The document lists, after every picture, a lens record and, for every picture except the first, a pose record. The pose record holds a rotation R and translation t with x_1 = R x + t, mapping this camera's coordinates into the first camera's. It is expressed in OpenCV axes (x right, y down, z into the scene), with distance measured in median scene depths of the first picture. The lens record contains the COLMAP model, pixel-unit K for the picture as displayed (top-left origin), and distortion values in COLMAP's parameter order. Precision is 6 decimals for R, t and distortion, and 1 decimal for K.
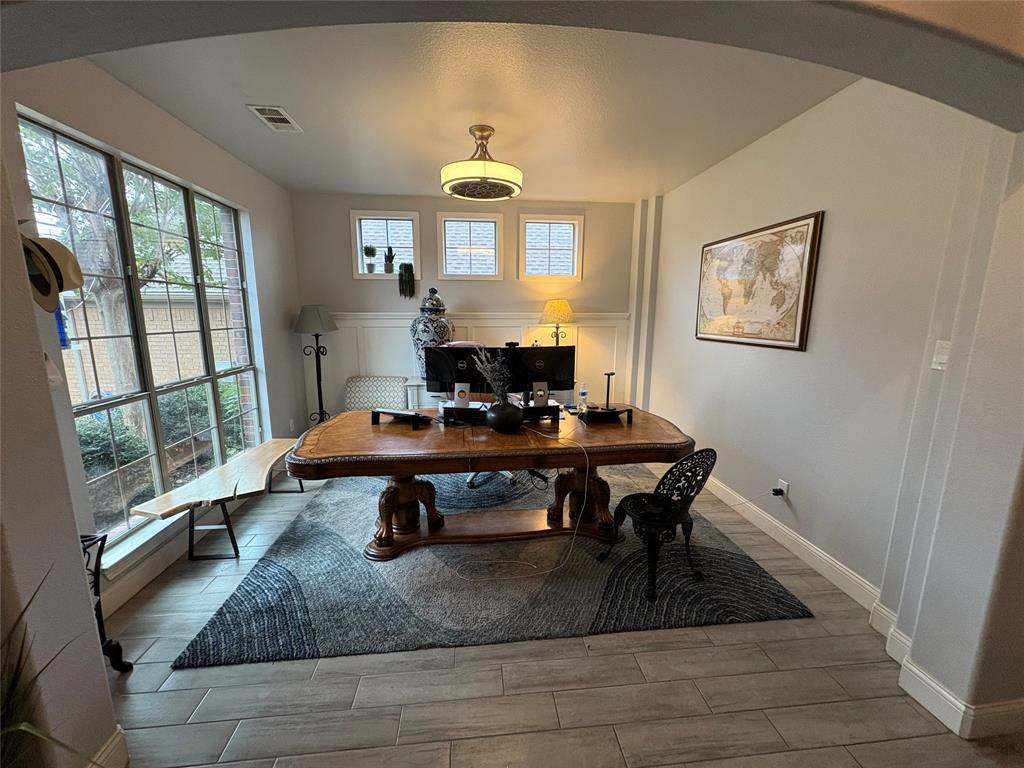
lens RADIAL K [[408.6, 0, 512.4], [0, 408.6, 389.3], [0, 0, 1]] dist [0.004494, -0.000601]
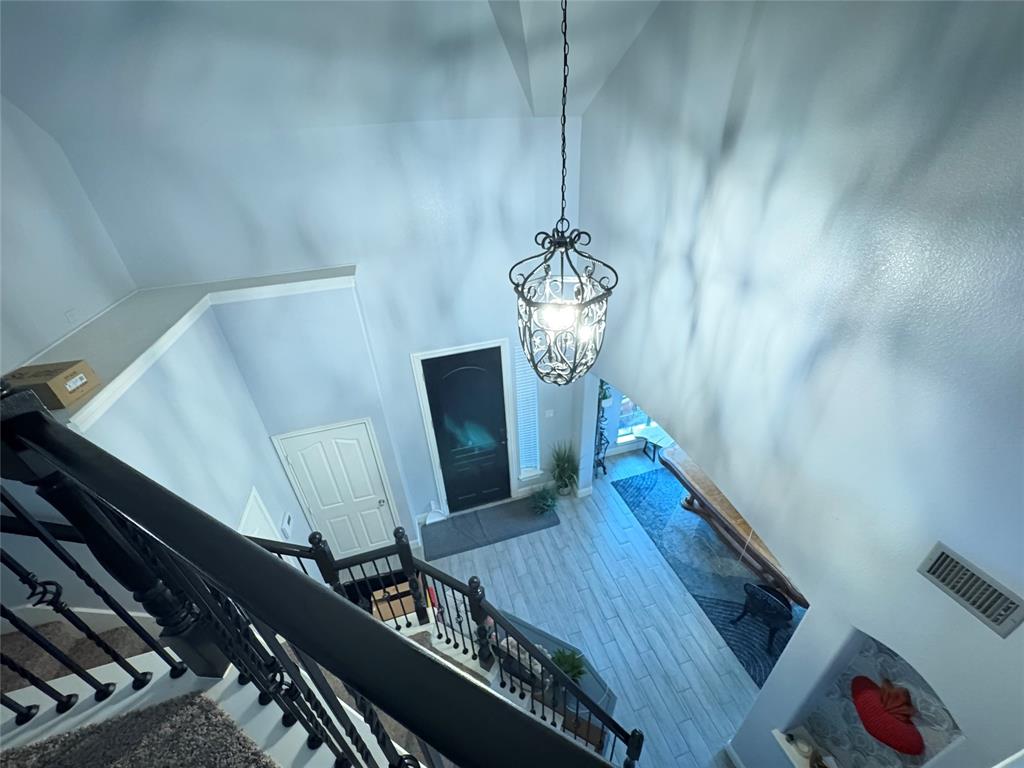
lens RADIAL K [[408.6, 0, 513.5], [0, 408.6, 390.0], [0, 0, 1]] dist [0.004494, -0.000601]
pose [[0.190802, 0.504593, -0.842010, 1.097931], [-0.140776, 0.862967, 0.485252, -1.112726], [0.971482, 0.025948, 0.235691, -0.444198]]
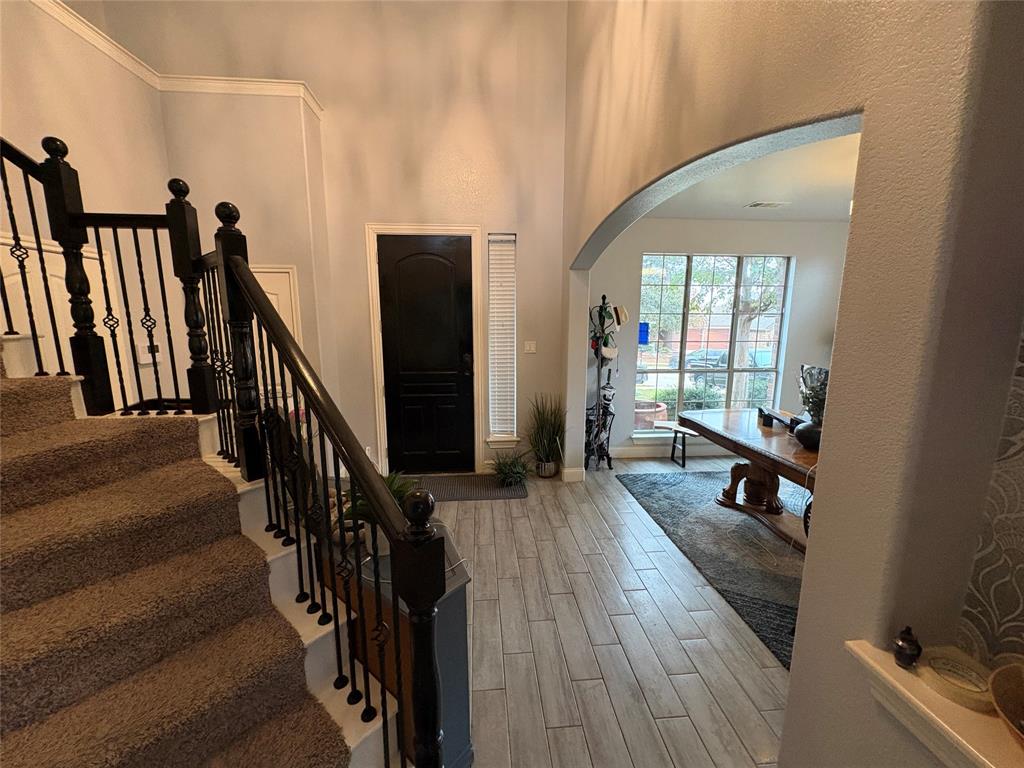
lens RADIAL K [[408.6, 0, 513.8], [0, 408.6, 383.9], [0, 0, 1]] dist [0.004494, -0.000601]
pose [[-0.013576, 0.154656, -0.987875, 1.090677], [-0.196370, 0.968314, 0.154293, -0.071254], [0.980436, 0.196083, 0.017224, 0.194855]]
